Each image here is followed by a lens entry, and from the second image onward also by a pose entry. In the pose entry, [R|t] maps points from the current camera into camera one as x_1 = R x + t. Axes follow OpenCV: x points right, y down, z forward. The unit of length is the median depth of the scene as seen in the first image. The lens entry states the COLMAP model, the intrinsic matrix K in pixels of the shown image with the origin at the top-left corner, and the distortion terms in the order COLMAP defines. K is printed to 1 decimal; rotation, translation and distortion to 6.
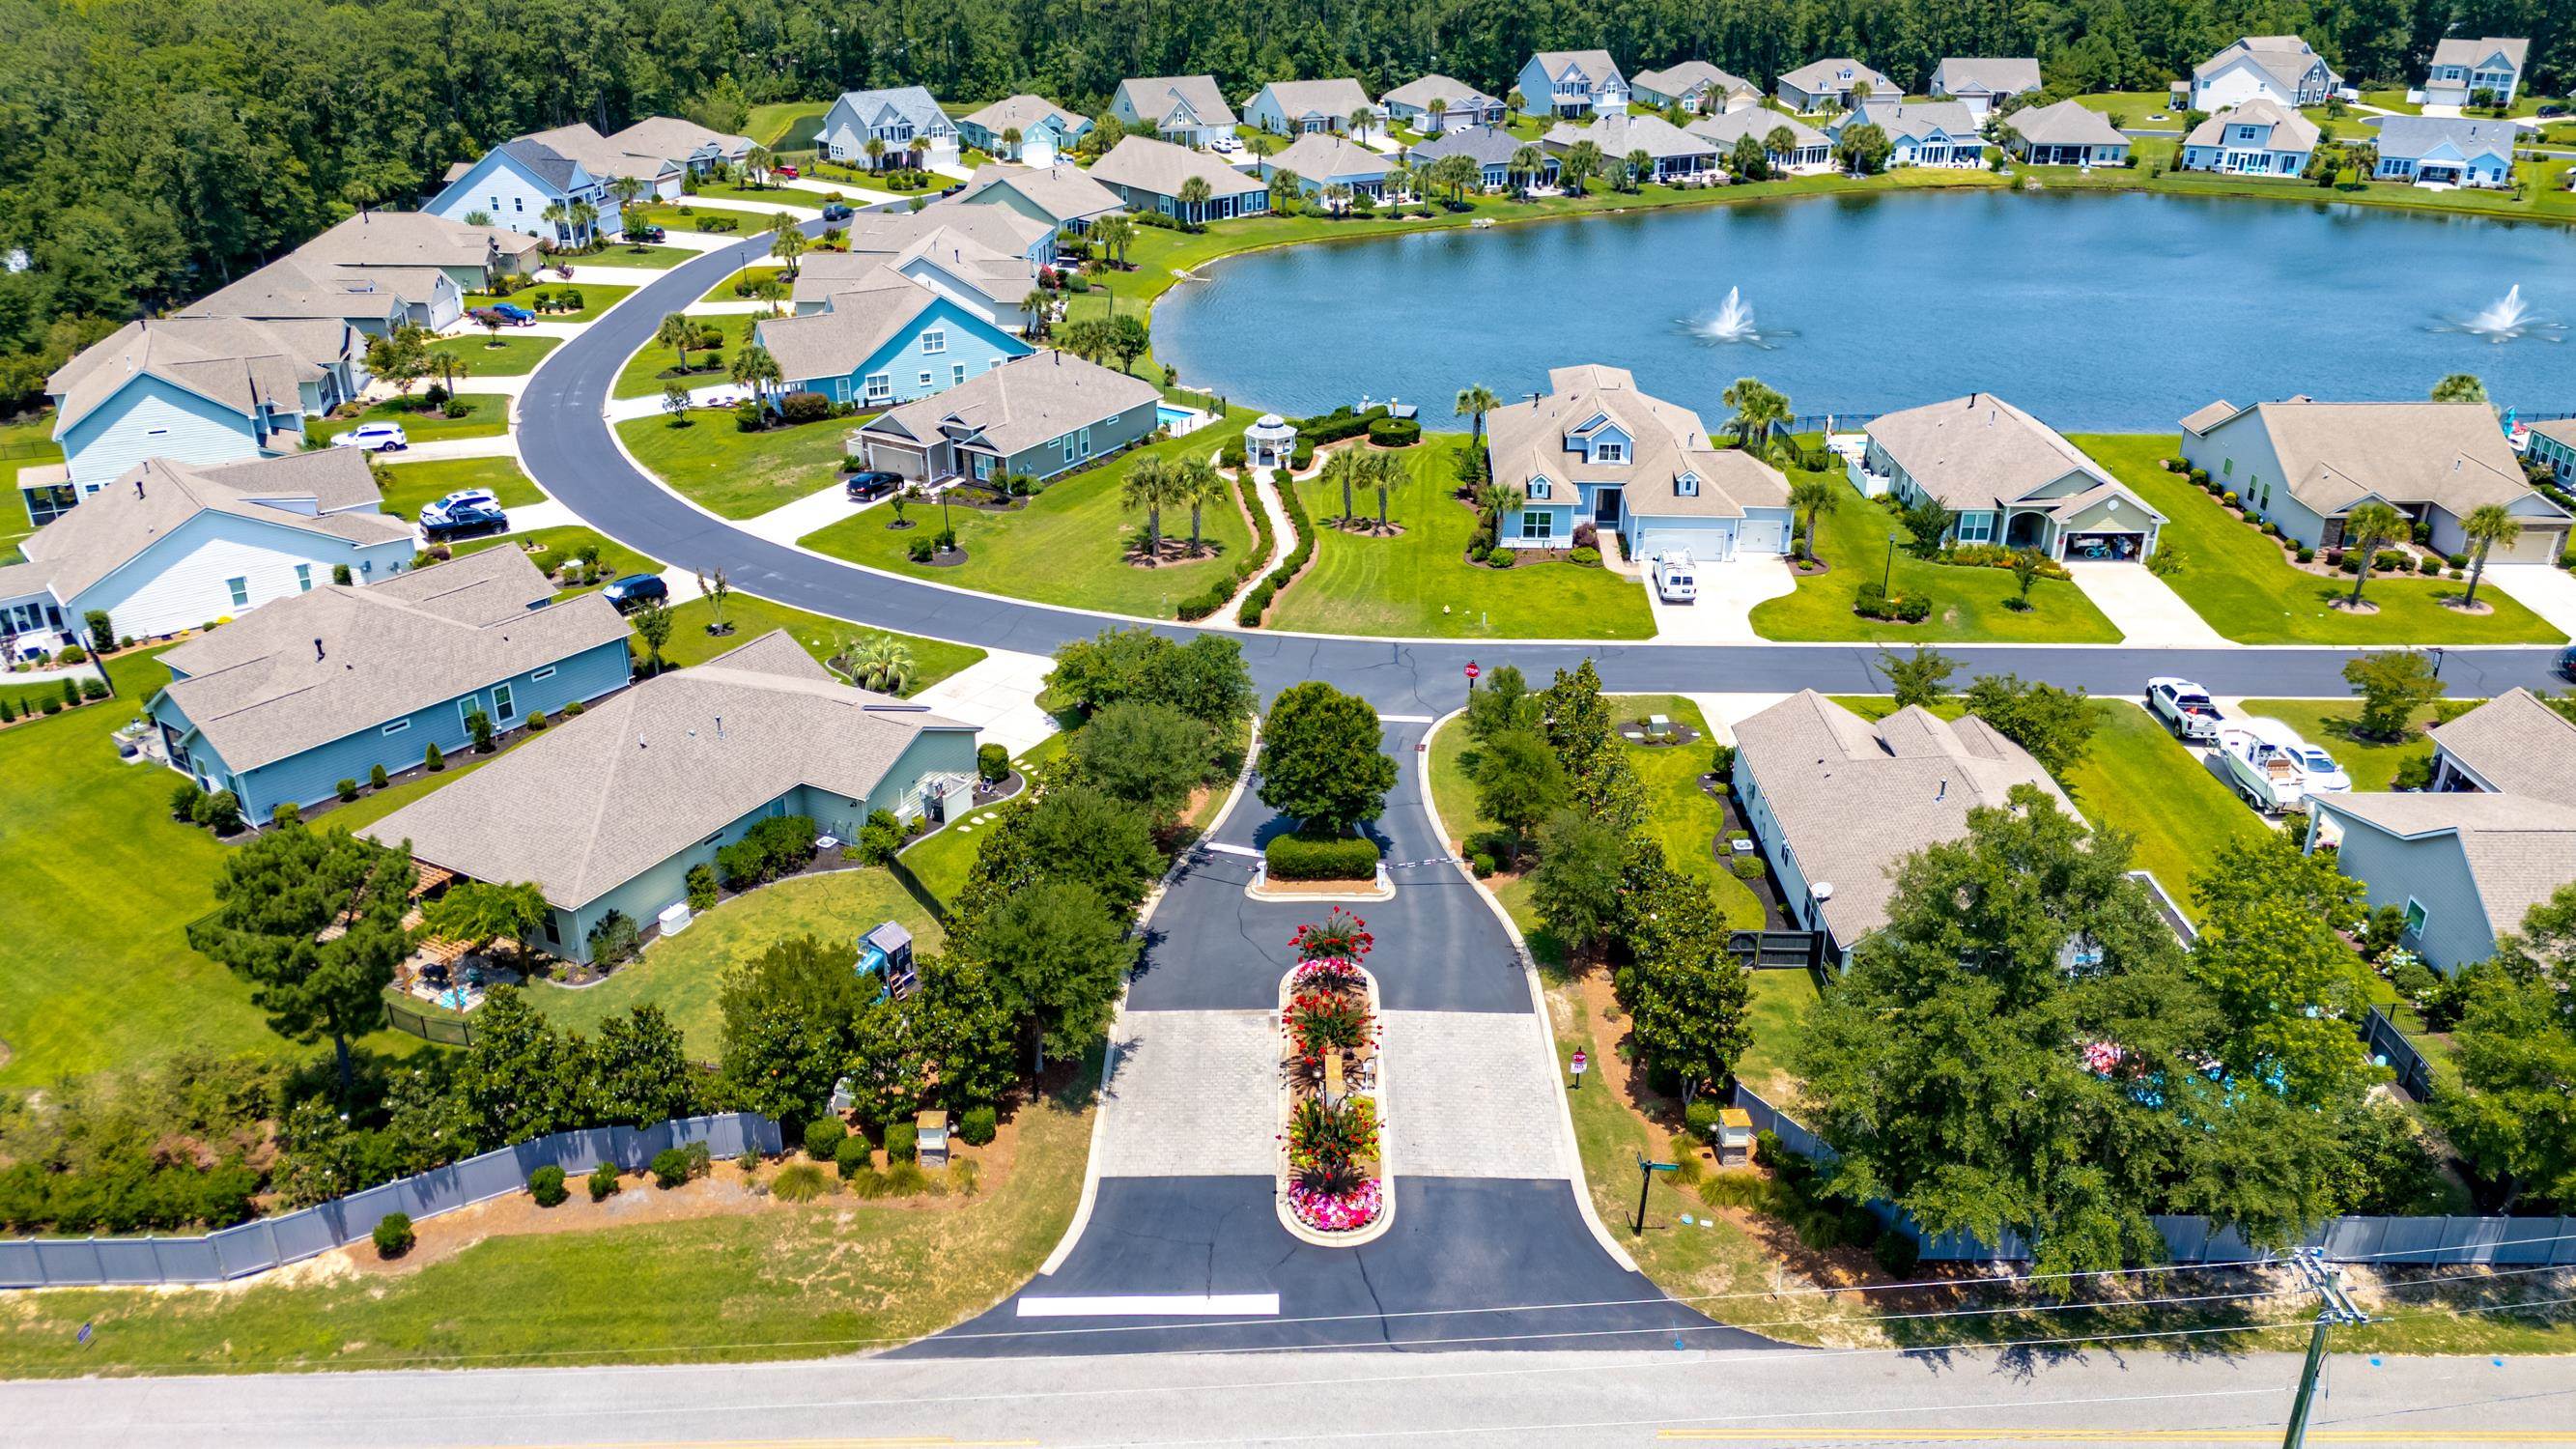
lens RADIAL K [[1894.4, 0, 1285.2], [0, 1894.4, 714.2], [0, 0, 1]] dist [0.078315, -0.080222]
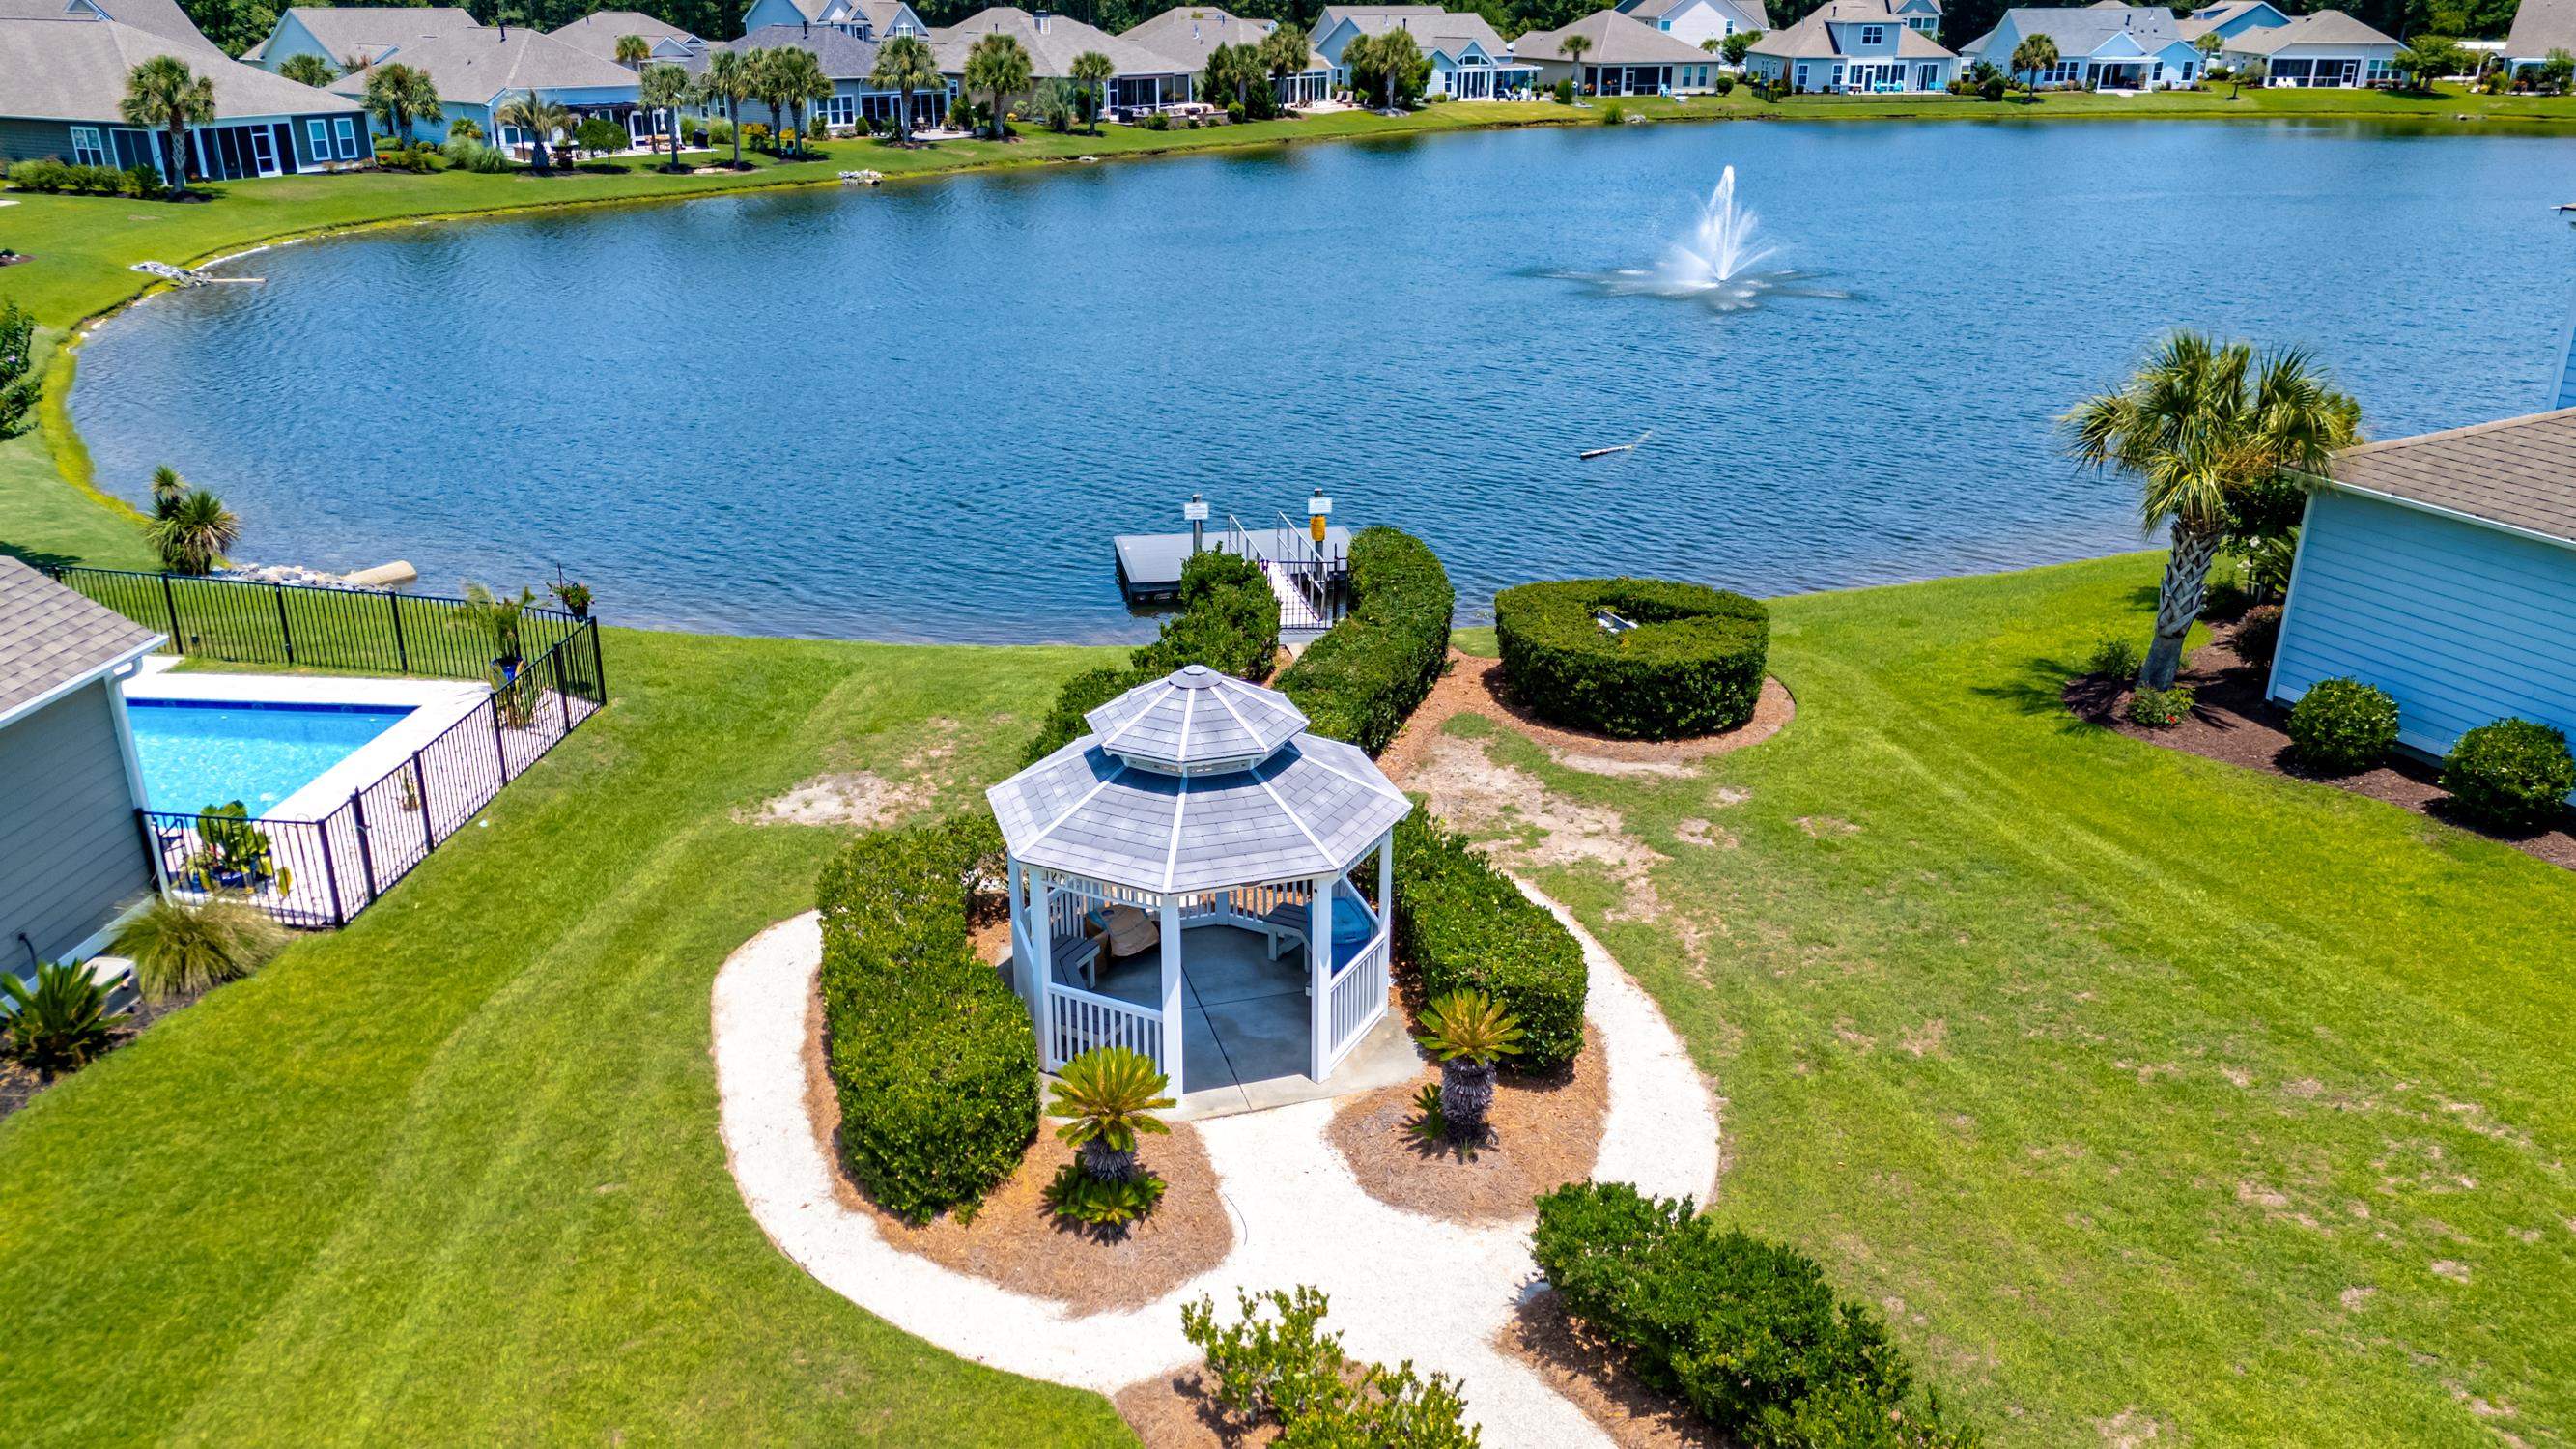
lens RADIAL K [[1902.4, 0, 1284.9], [0, 1902.4, 708.2], [0, 0, 1]] dist [0.062279, -0.053479]
pose [[0.888163, -0.159524, 0.430951, -0.031356], [0.189539, 0.981493, -0.027312, -0.084980], [-0.418618, 0.105940, 0.901962, 0.496936]]
